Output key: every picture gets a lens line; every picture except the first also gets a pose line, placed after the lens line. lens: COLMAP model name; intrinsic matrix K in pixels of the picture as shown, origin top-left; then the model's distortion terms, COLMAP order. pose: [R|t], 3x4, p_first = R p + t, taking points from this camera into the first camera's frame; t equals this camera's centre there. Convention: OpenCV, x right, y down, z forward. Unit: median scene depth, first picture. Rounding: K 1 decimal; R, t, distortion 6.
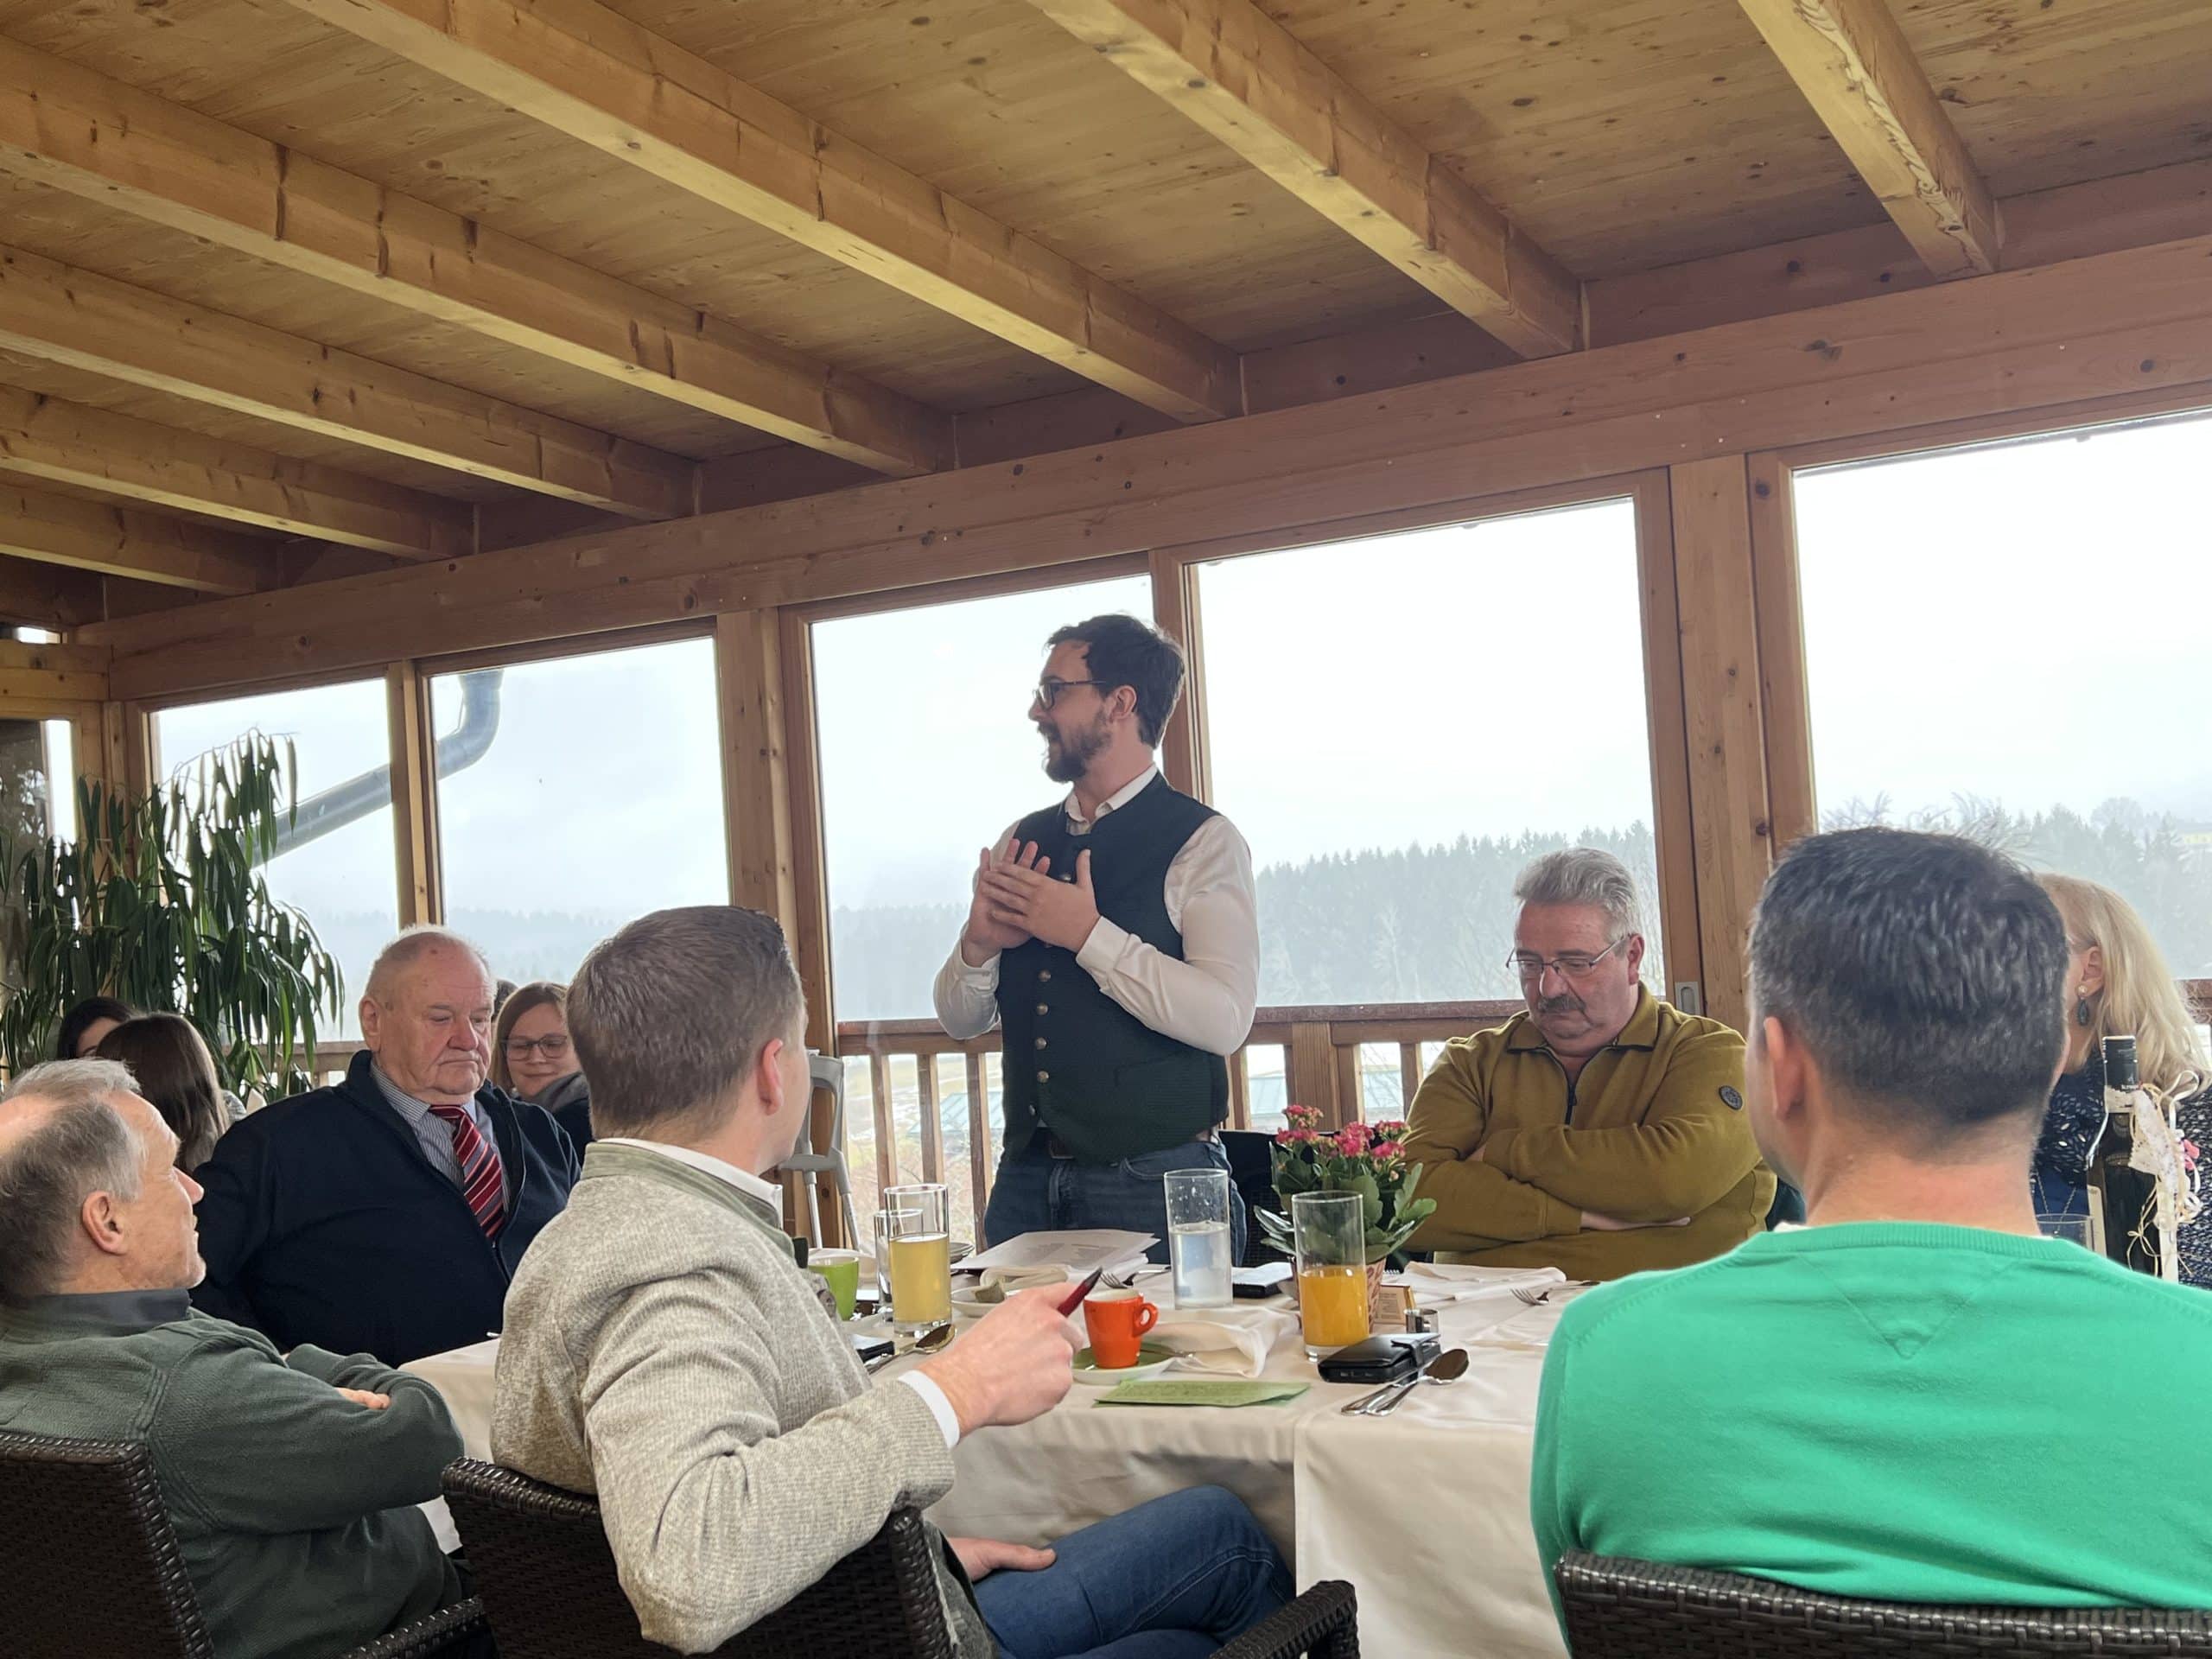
lens RADIAL K [[2224.6, 0, 1116.4], [0, 2224.6, 923.7], [0, 0, 1]] dist [0.019423, 0.000000]
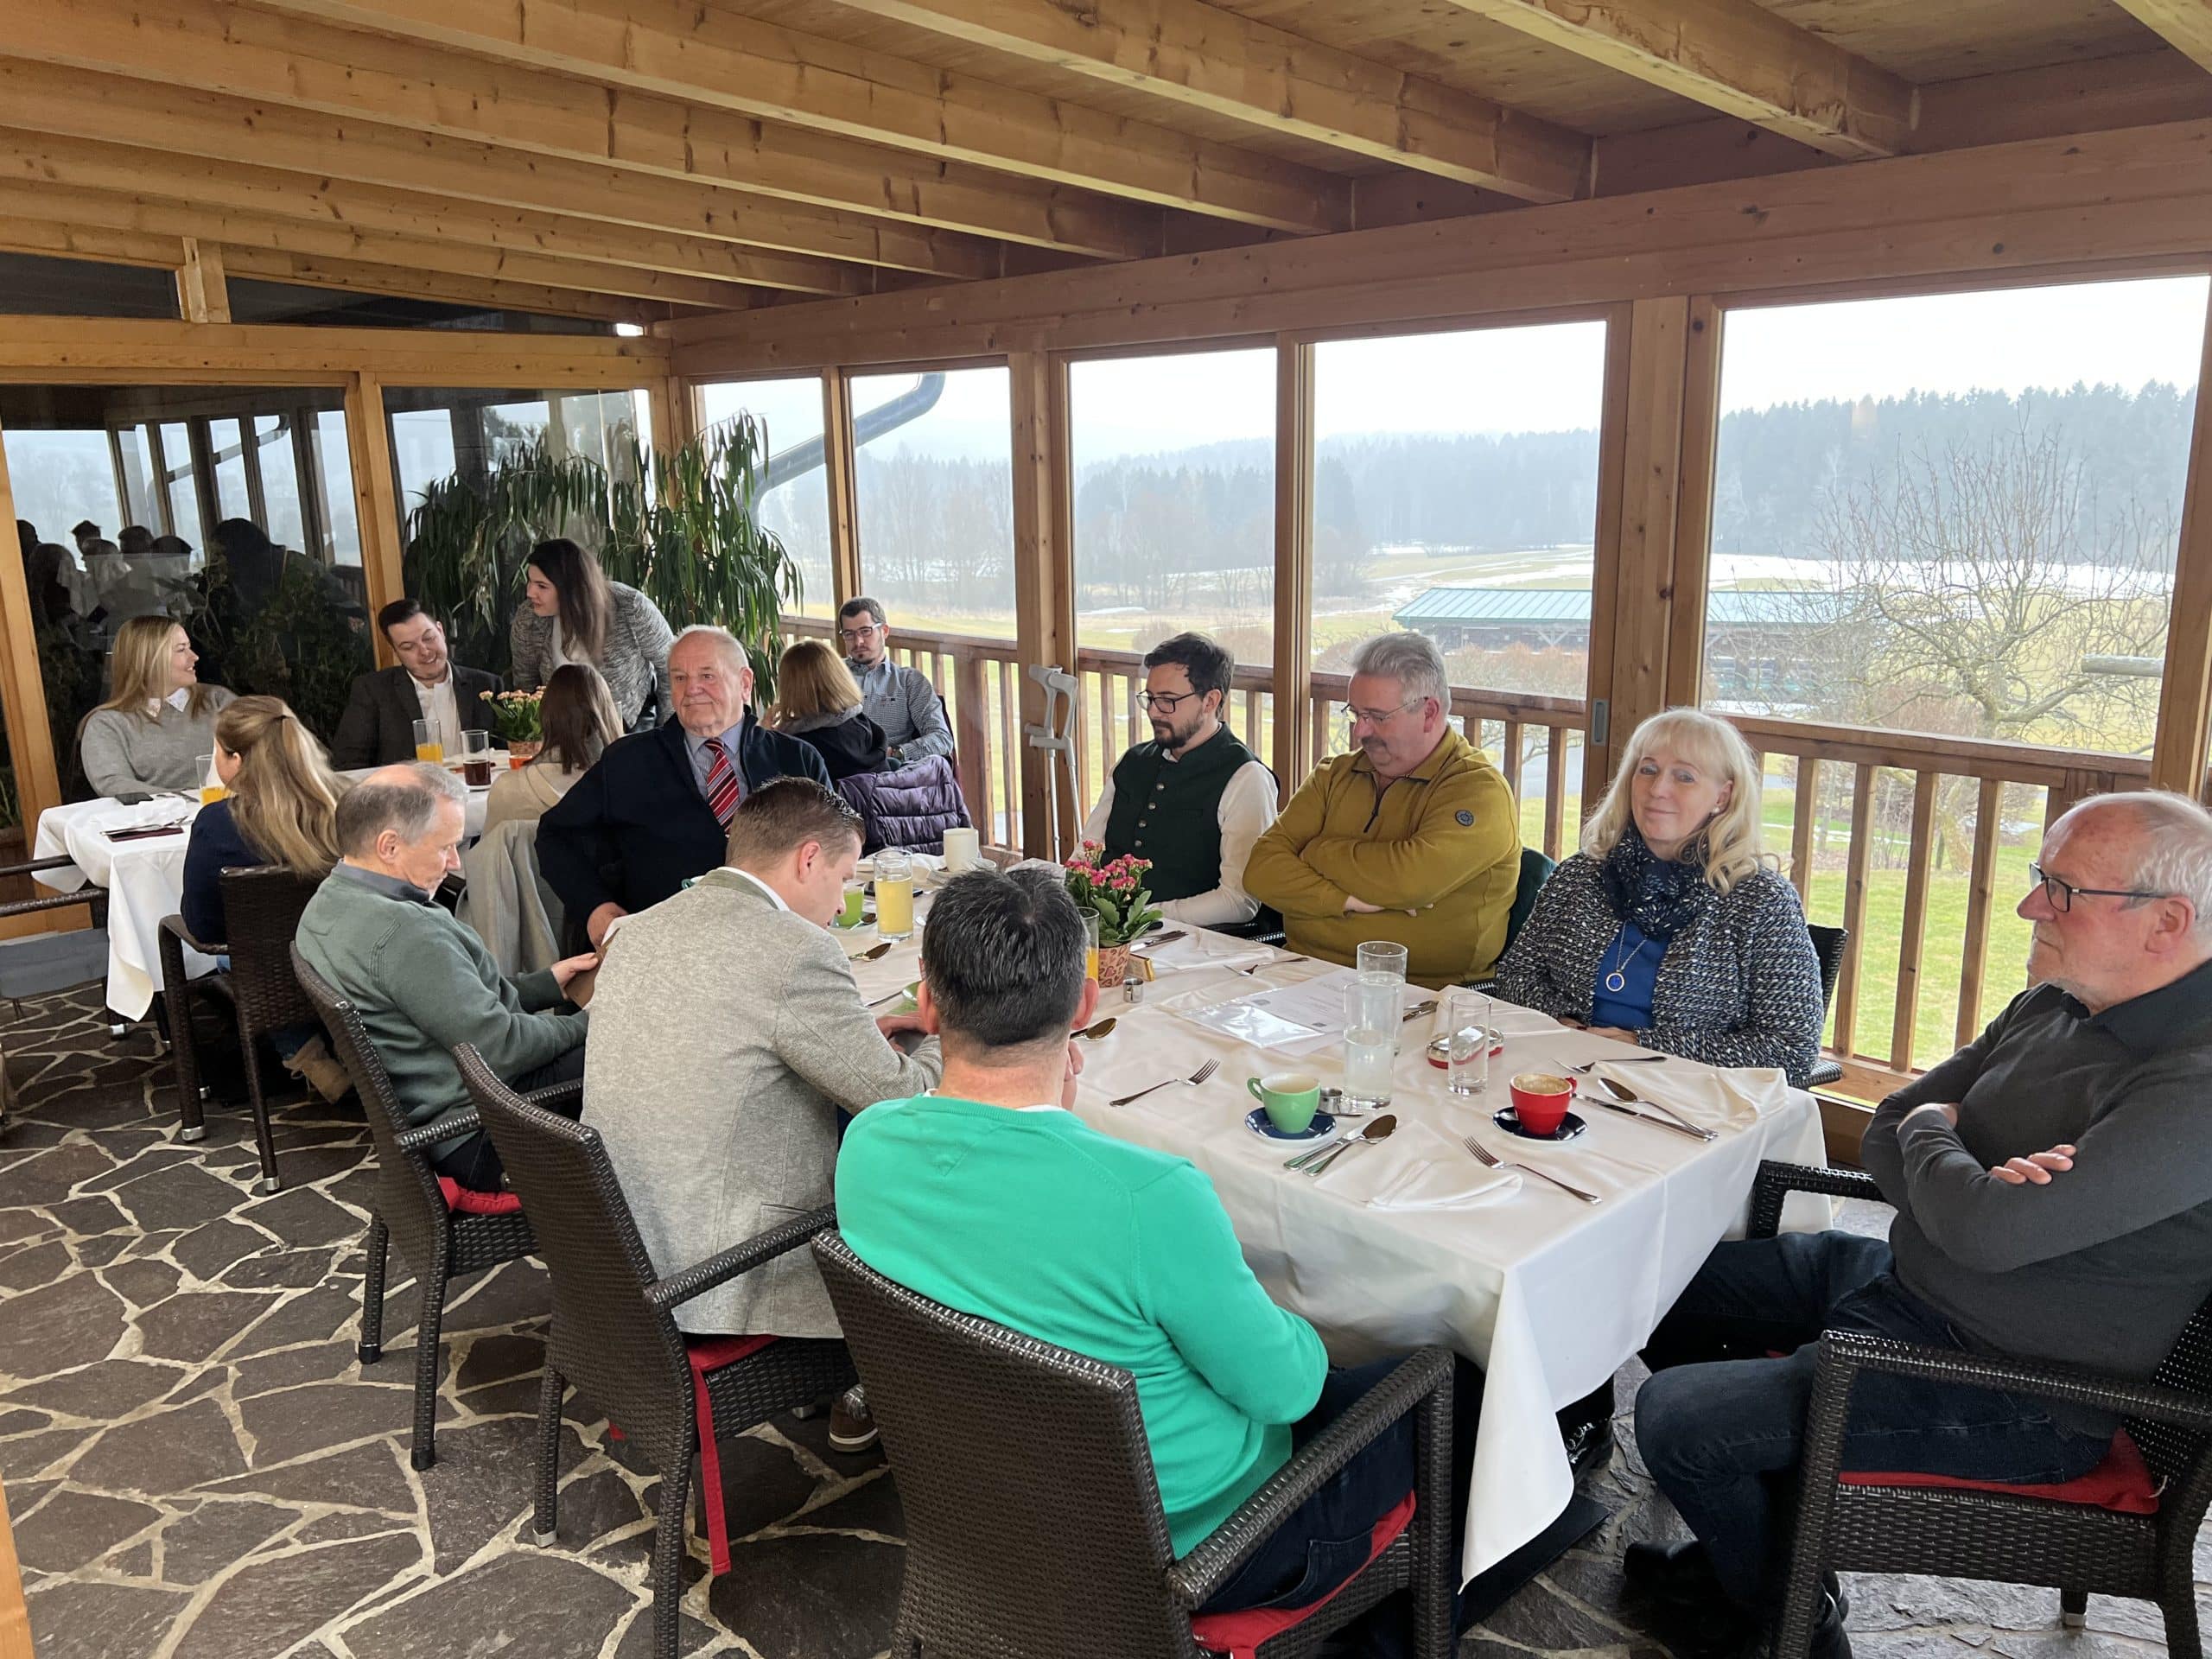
lens RADIAL K [[1658.4, 0, 1104.1], [0, 1658.4, 833.6], [0, 0, 1]] dist [0.041802, -0.047941]
pose [[0.958800, 0.107274, -0.263050, 0.215717], [-0.044395, 0.971166, 0.234232, -0.105776], [0.280593, -0.212904, 0.935917, -0.042913]]
